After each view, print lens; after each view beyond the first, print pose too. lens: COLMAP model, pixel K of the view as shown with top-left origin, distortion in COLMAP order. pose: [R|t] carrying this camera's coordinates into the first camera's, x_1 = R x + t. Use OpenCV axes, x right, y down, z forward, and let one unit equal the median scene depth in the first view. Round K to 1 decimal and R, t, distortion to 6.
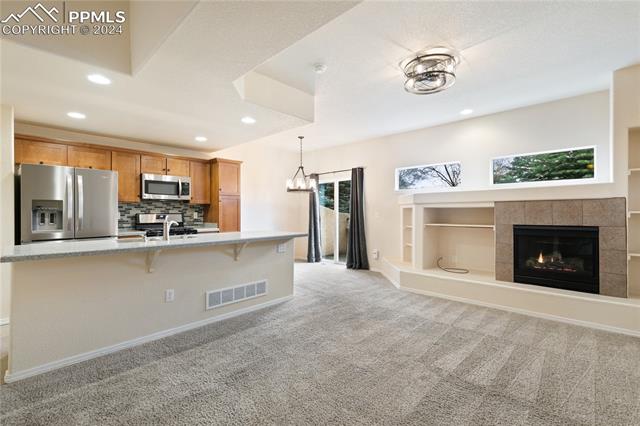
lens RADIAL K [[286.2, 0, 320.0], [0, 286.2, 213.0], [0, 0, 1]] dist [0.004514, -0.000420]
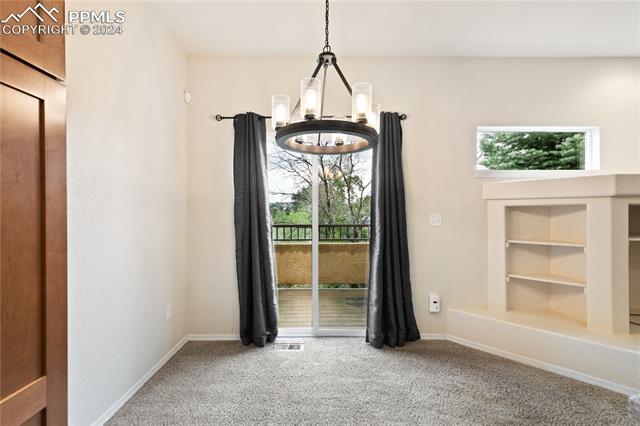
lens RADIAL K [[286.2, 0, 320.0], [0, 286.2, 213.0], [0, 0, 1]] dist [0.004514, -0.000420]
pose [[0.716943, 0.002810, 0.697126, -0.351812], [0.002841, 0.999972, -0.006953, -0.002112], [-0.697126, 0.006965, 0.716915, 1.037041]]
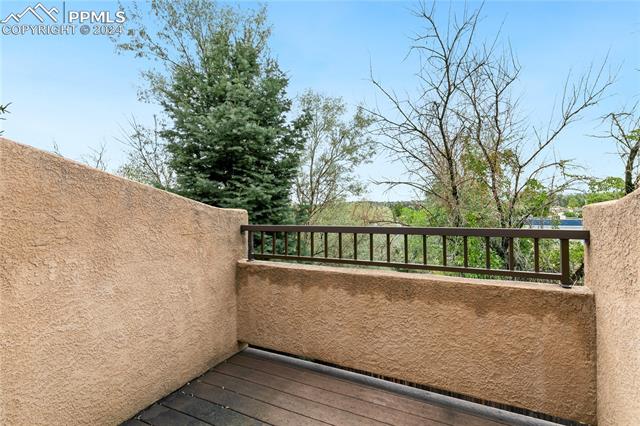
lens RADIAL K [[289.3, 0, 320.0], [0, 289.3, 209.5], [0, 0, 1]] dist [0.014507, -0.000175]
pose [[0.950948, 0.002139, 0.309342, 0.160859], [0.002481, 0.999891, -0.014541, 0.011939], [-0.309340, 0.014595, 0.950840, 1.418581]]
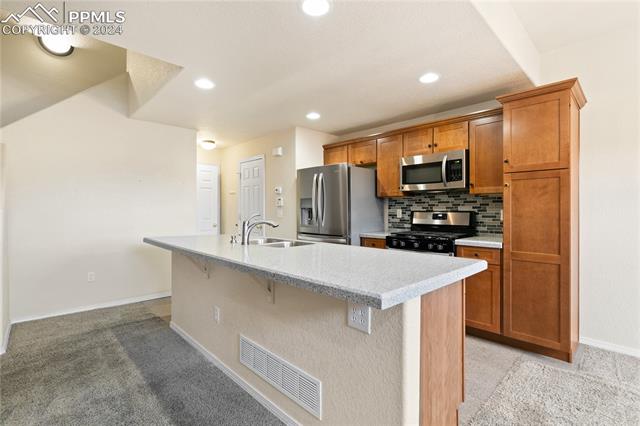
lens RADIAL K [[297.5, 0, 320.9], [0, 297.5, 209.5], [0, 0, 1]] dist [-0.002752, -0.000490]
pose [[-0.039637, -0.000828, -0.999214, 0.178970], [-0.004448, 0.999990, -0.000653, -0.000589], [0.999204, 0.004419, -0.039641, 0.836425]]
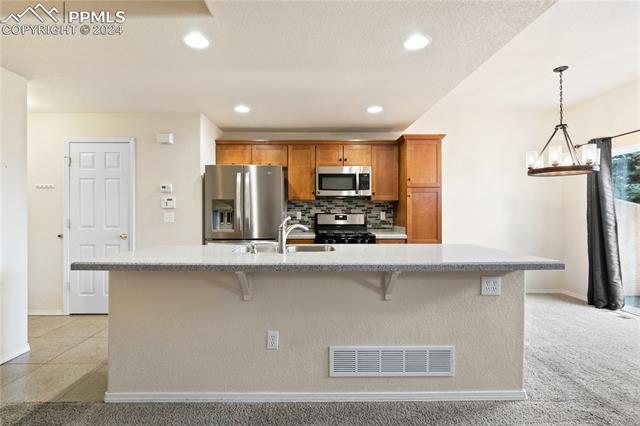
lens RADIAL K [[300.5, 0, 310.6], [0, 300.5, 210.9], [0, 0, 1]] dist [-0.002057, -0.000305]
pose [[0.690738, -0.001862, -0.723102, 0.017865], [-0.002525, 0.999984, -0.004987, -0.000666], [0.723100, 0.005270, 0.690723, 0.375536]]
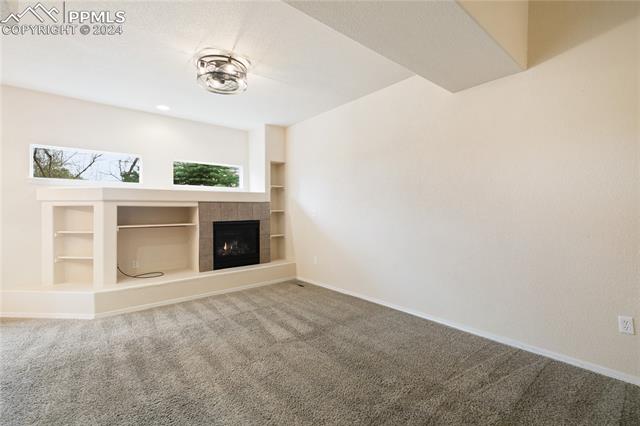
lens RADIAL K [[289.3, 0, 320.0], [0, 289.3, 209.5], [0, 0, 1]] dist [0.014507, -0.000175]
pose [[0.111021, 0.004588, 0.993808, -0.392056], [0.009062, 0.999943, -0.005628, 0.001008], [-0.993777, 0.009630, 0.110973, 0.355339]]
